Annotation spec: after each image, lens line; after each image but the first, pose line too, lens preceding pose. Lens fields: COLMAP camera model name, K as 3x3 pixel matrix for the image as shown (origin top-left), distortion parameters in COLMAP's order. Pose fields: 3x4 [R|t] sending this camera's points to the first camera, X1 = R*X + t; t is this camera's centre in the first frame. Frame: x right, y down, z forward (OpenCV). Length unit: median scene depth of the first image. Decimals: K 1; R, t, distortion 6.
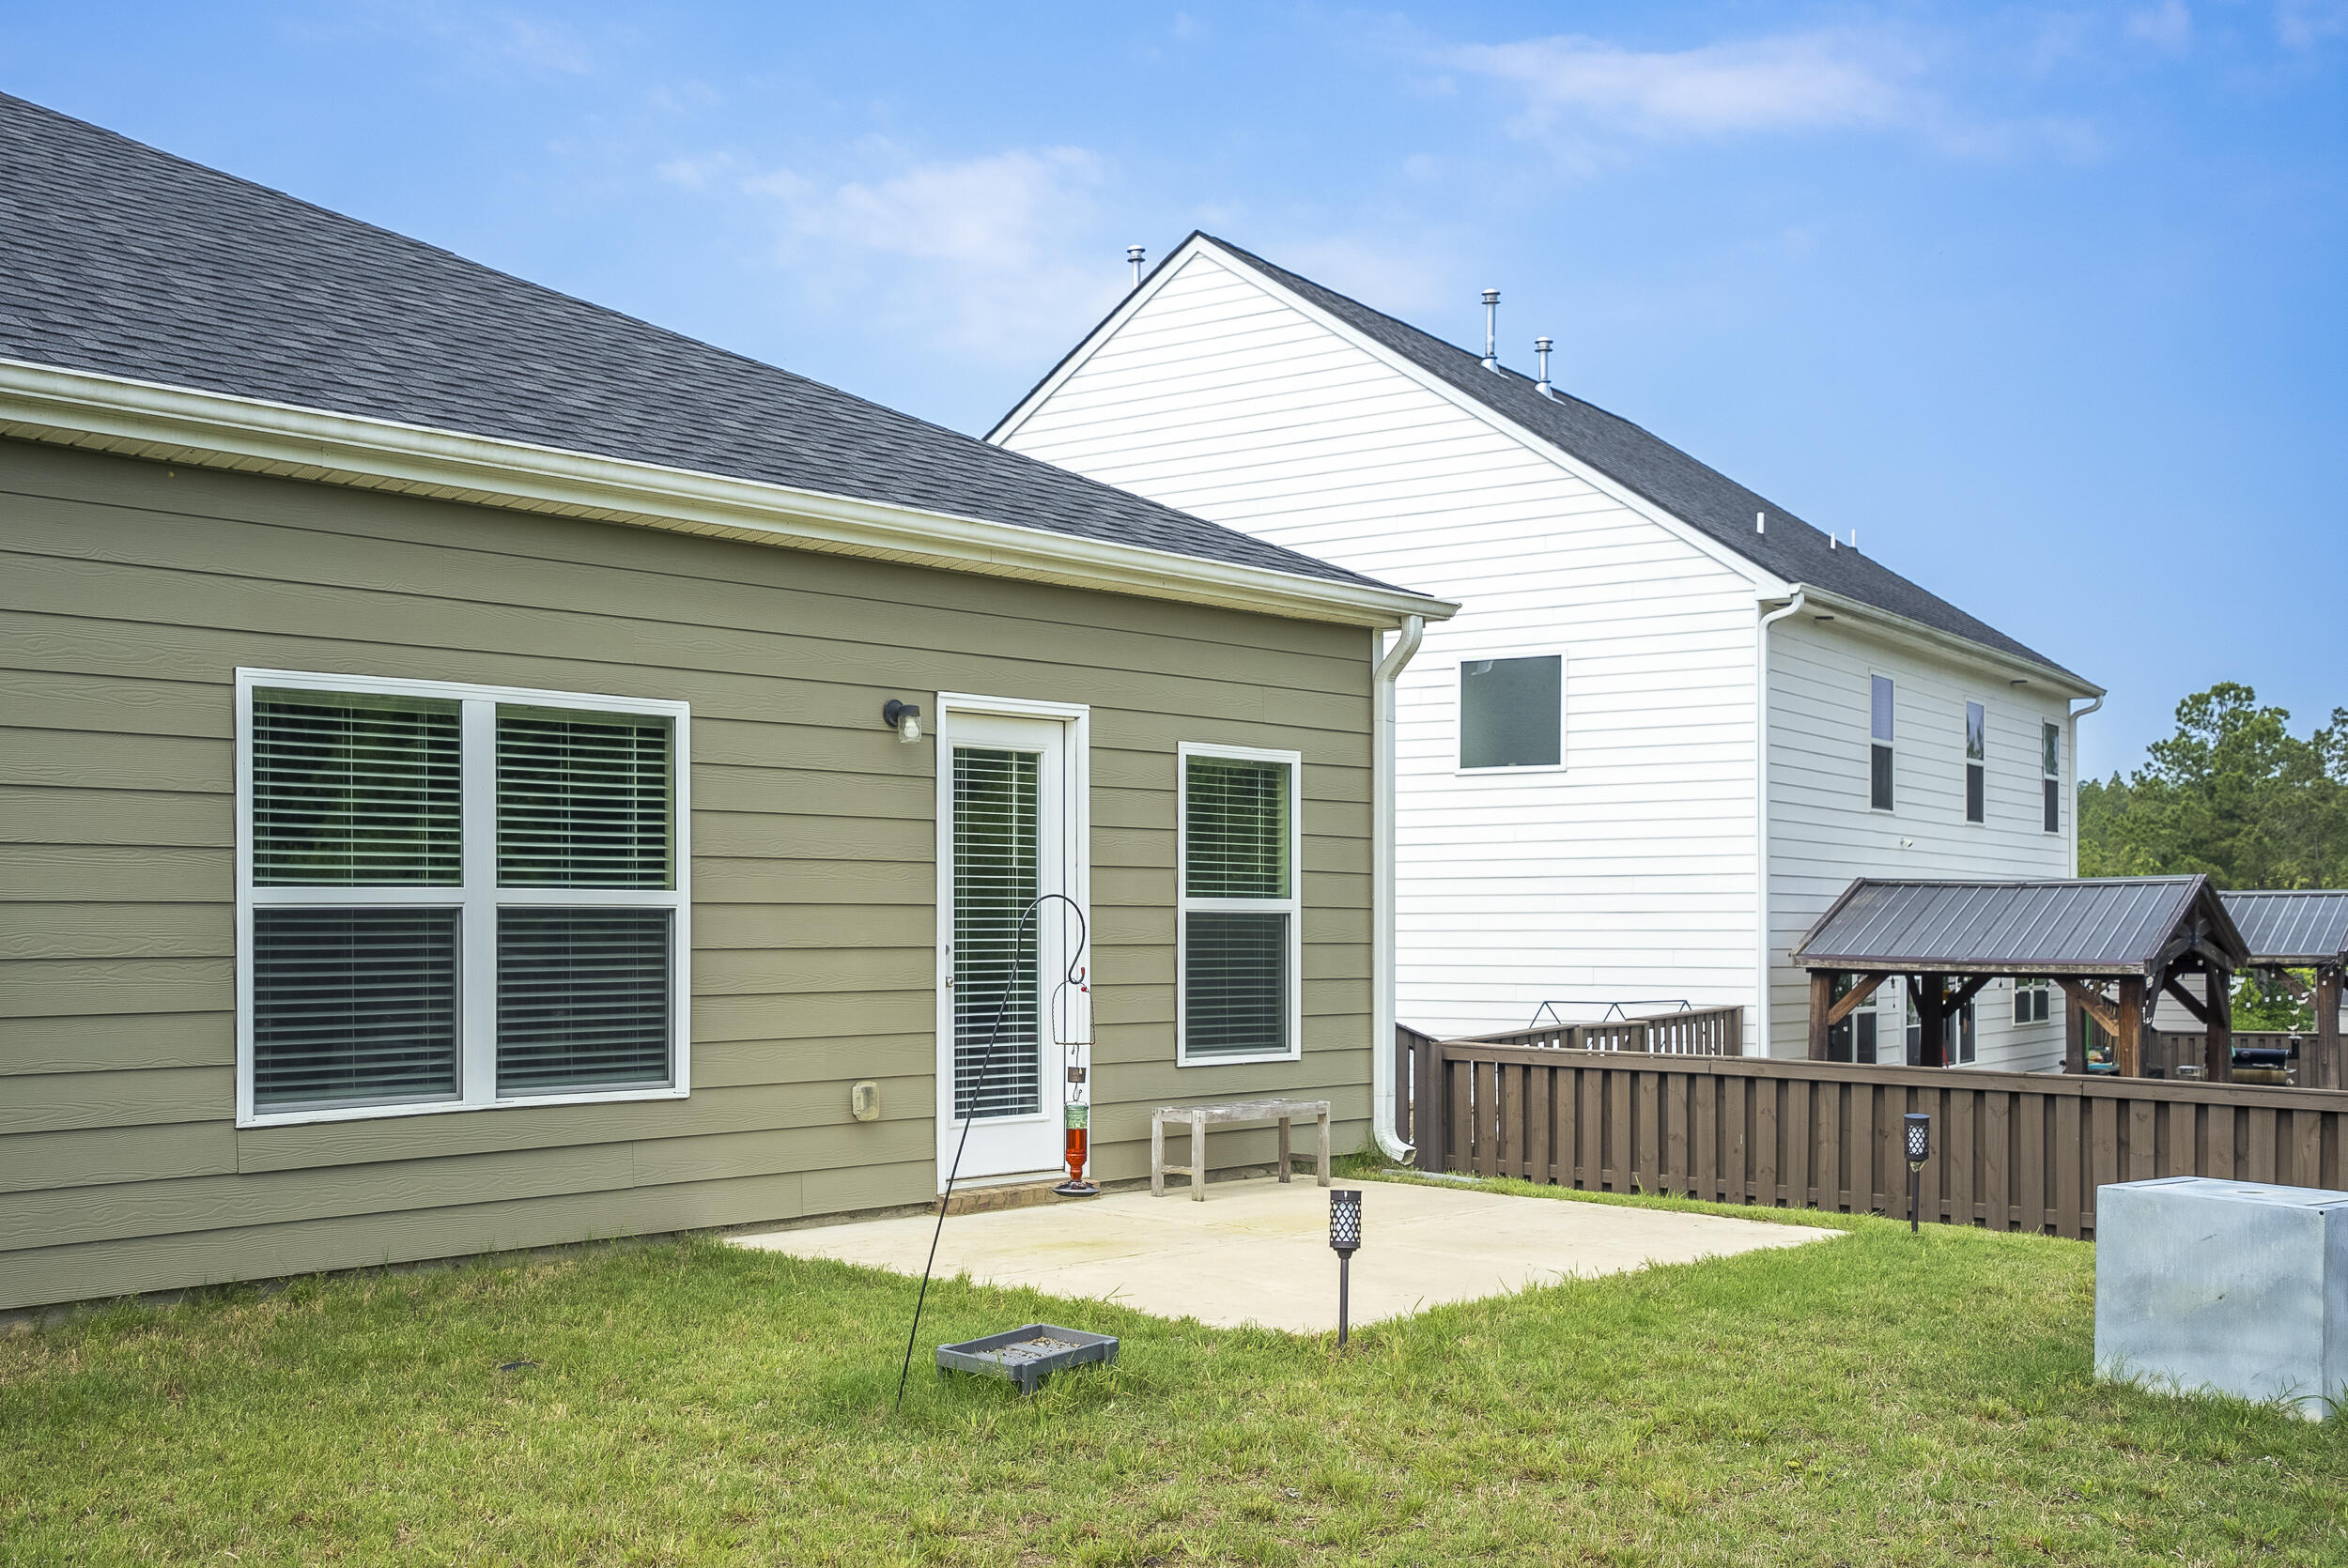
lens RADIAL K [[2583.1, 0, 1175.8], [0, 2583.1, 800.4], [0, 0, 1]] dist [0.074145, 0.000000]
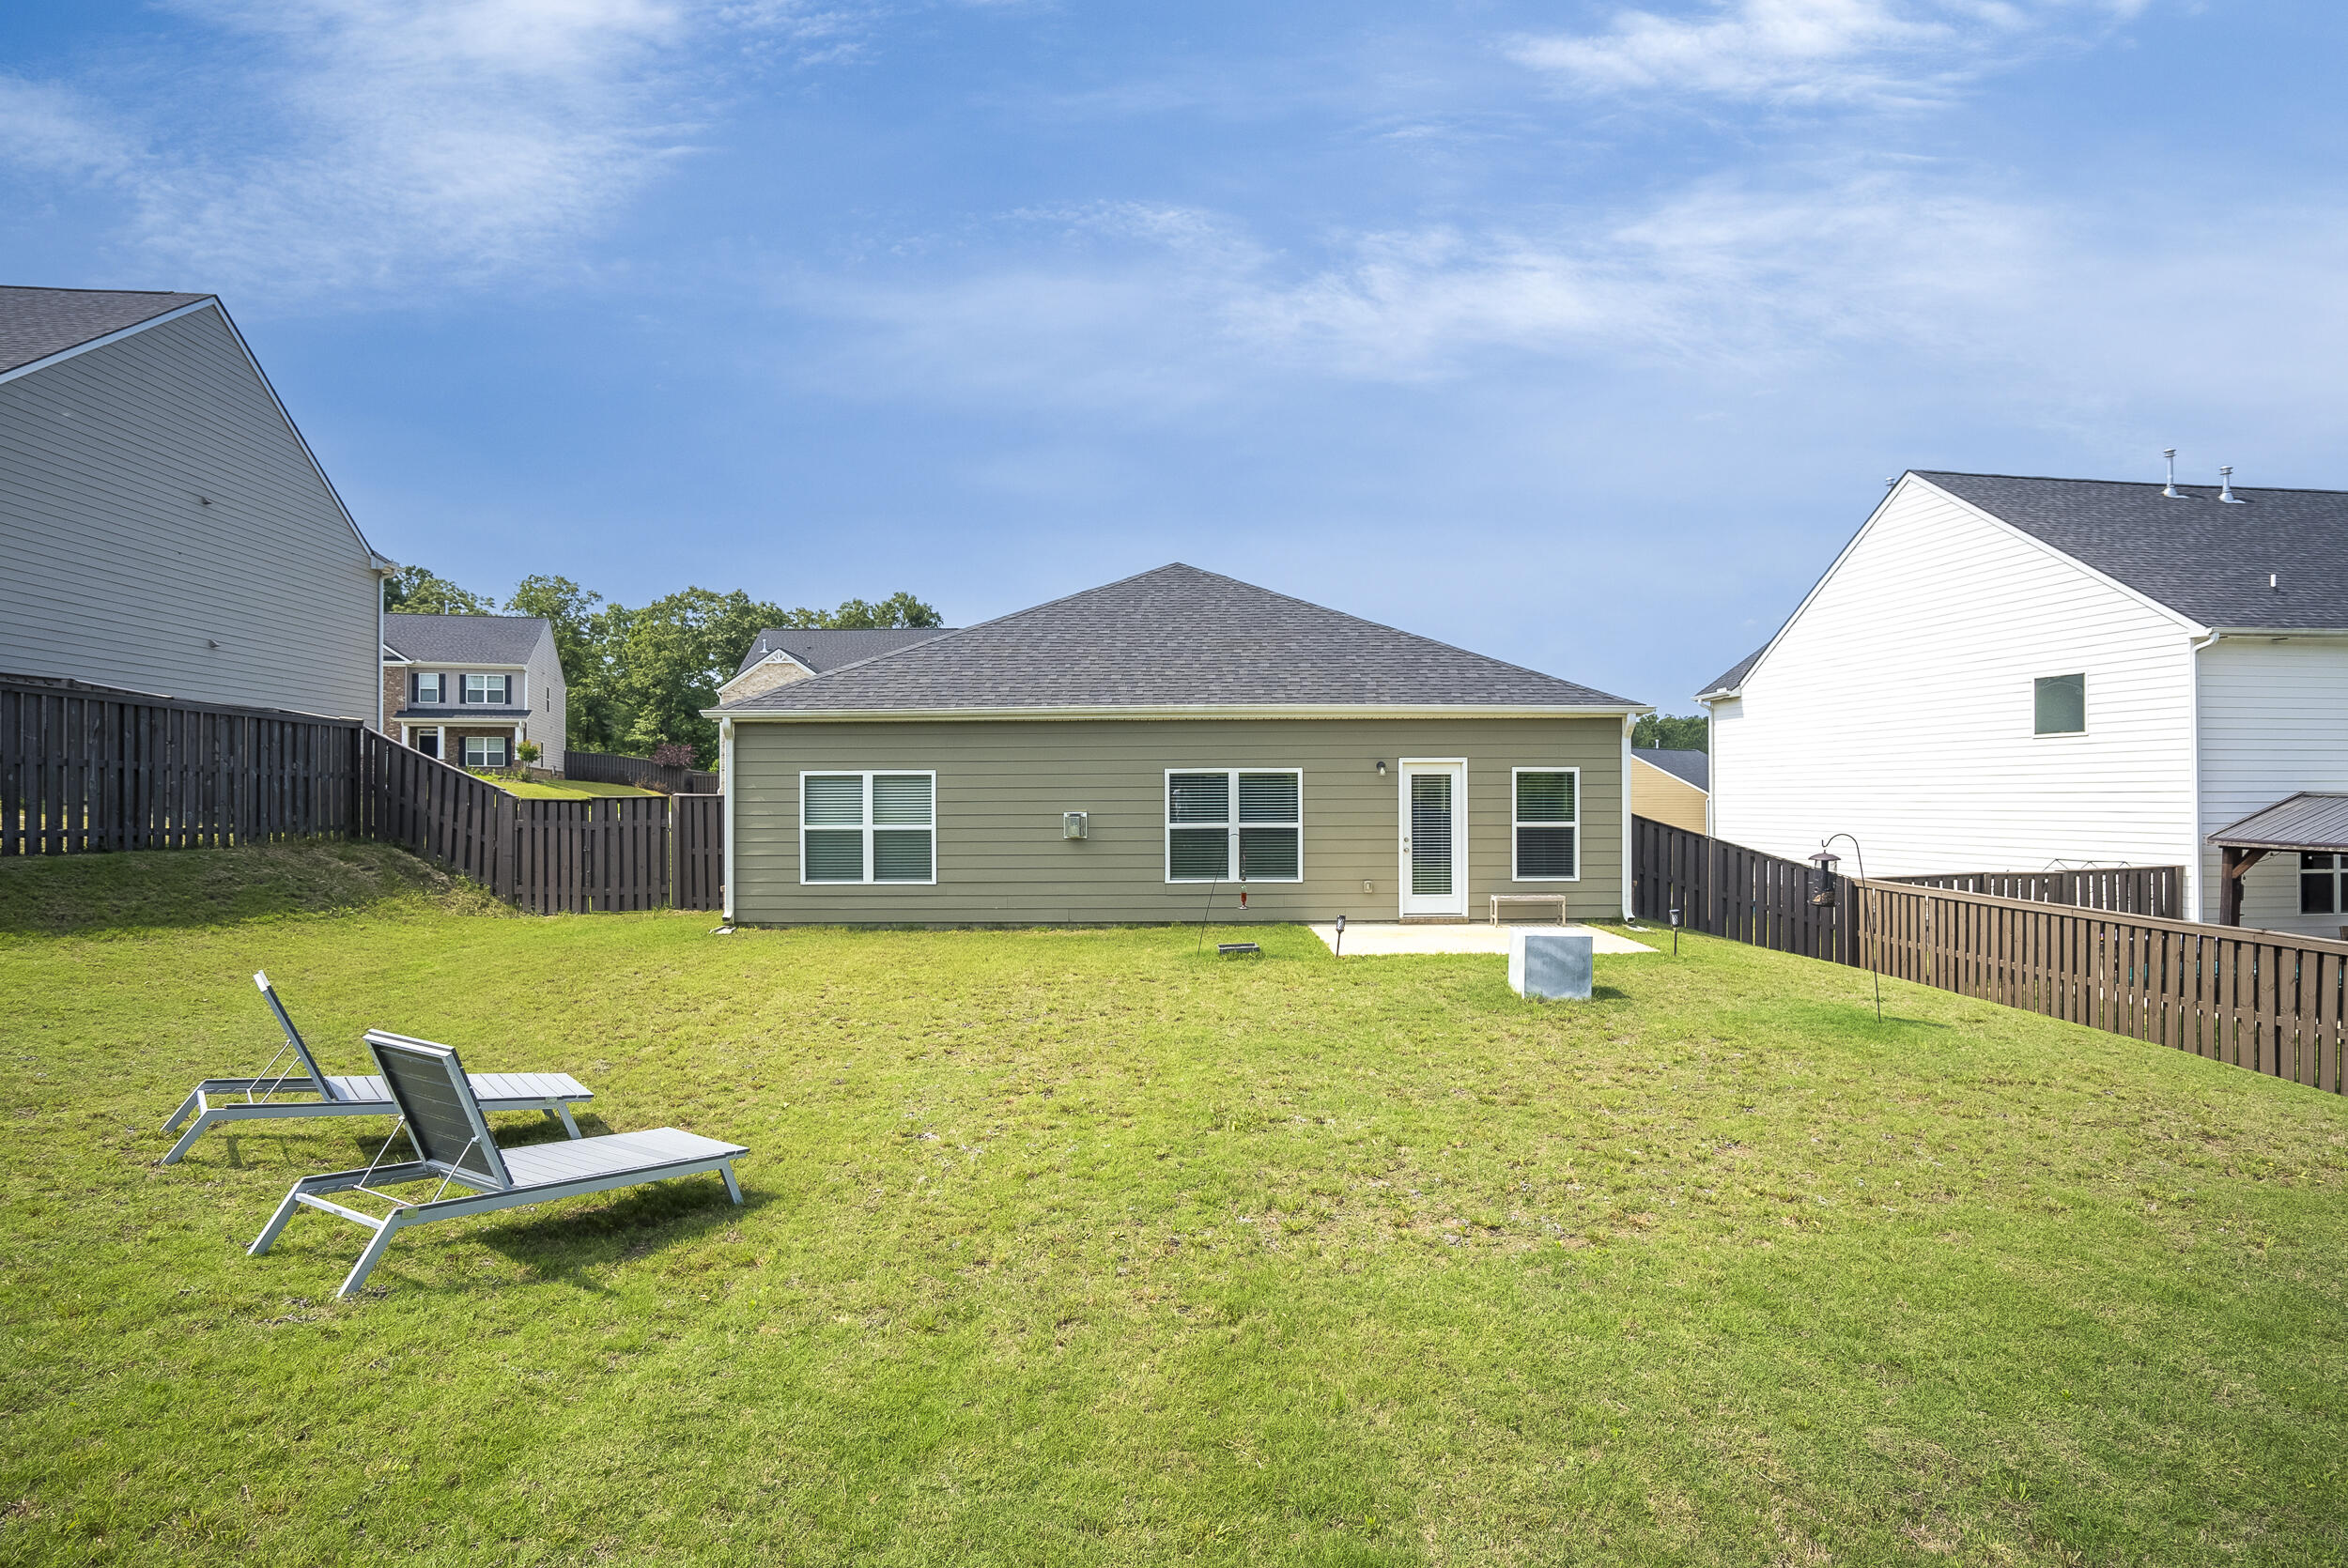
lens RADIAL K [[1222.1, 0, 1173.4], [0, 1222.1, 776.6], [0, 0, 1]] dist [0.033563, 0.000726]
pose [[0.668635, -0.011042, -0.743508, 0.803917], [0.041601, 0.998879, 0.022577, -0.062424], [0.742426, -0.046027, 0.668345, -0.189570]]
